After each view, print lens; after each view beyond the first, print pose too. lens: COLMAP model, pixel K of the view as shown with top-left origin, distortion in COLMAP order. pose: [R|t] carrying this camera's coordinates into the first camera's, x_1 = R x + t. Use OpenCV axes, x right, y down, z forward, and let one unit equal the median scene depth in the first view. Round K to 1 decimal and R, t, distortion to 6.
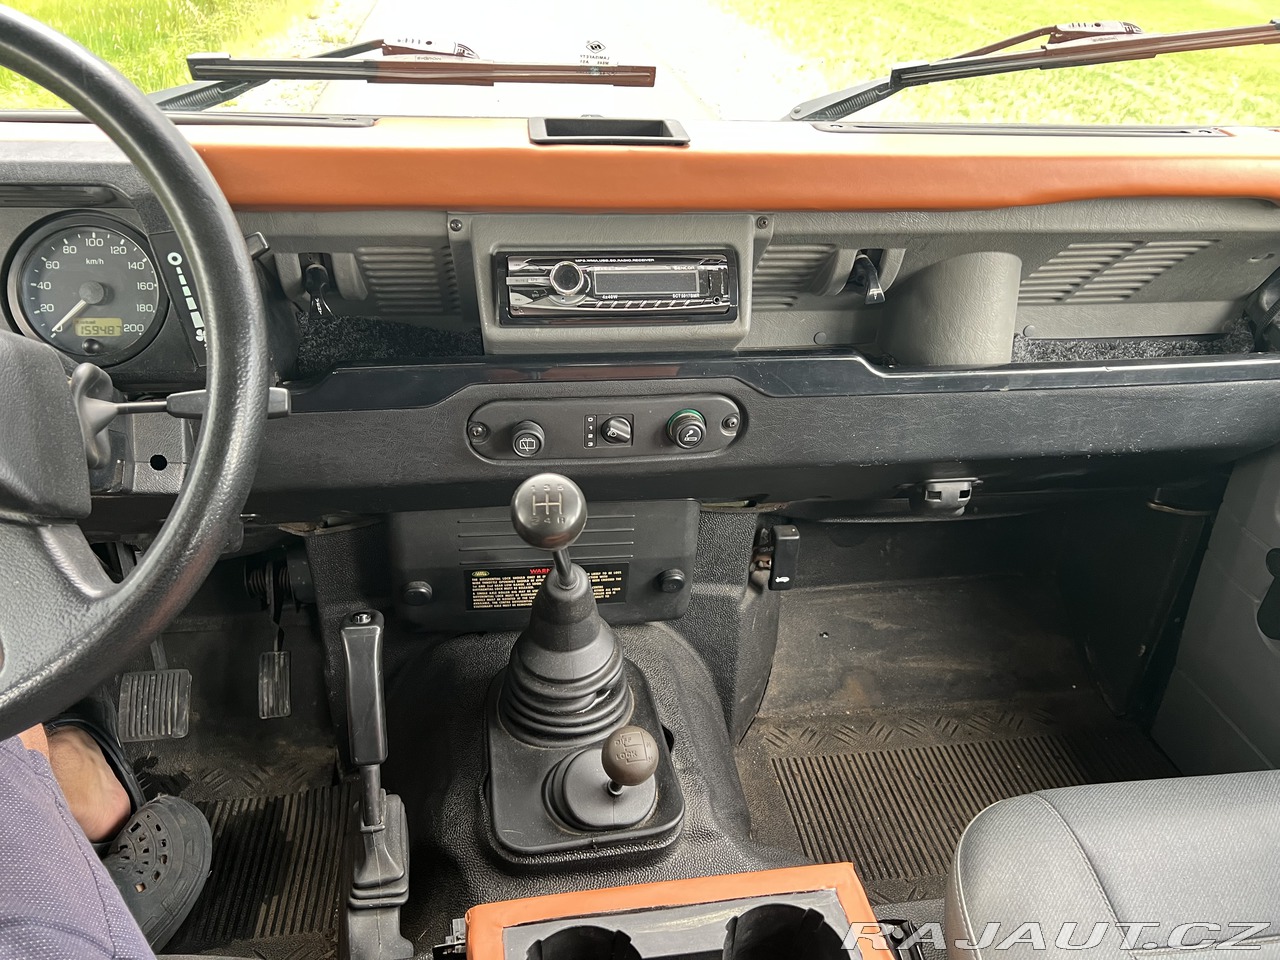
lens RADIAL K [[967.2, 0, 632.1], [0, 967.2, 476.7], [0, 0, 1]] dist [0.043808, -0.053112]
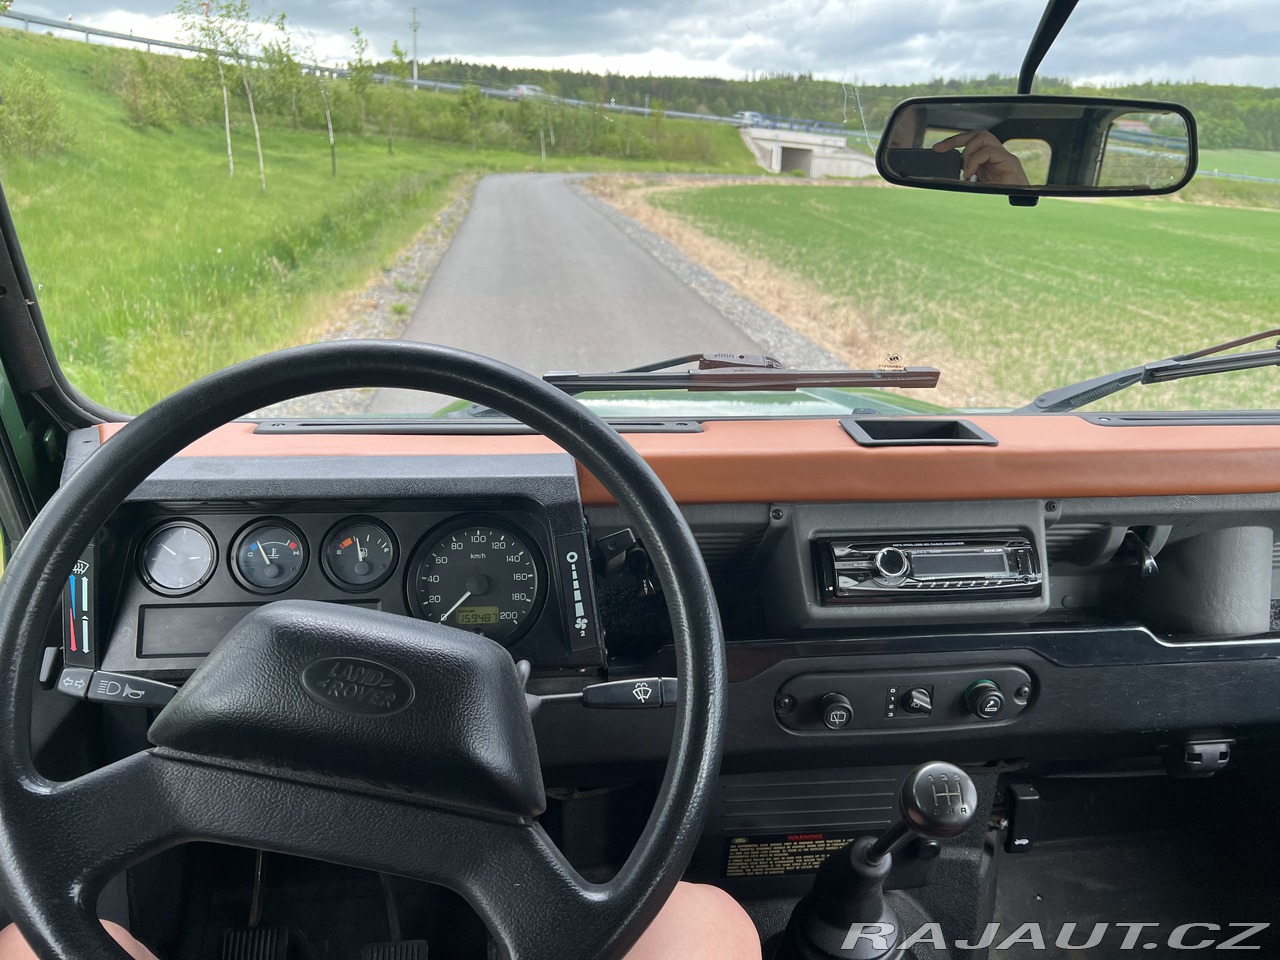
lens RADIAL K [[967.2, 0, 642.8], [0, 967.2, 470.4], [0, 0, 1]] dist [0.043808, -0.053112]
pose [[0.999641, -0.011426, -0.024232, -0.274370], [0.005641, 0.973977, -0.226575, -0.052762], [0.026190, 0.226357, 0.973692, -0.074528]]
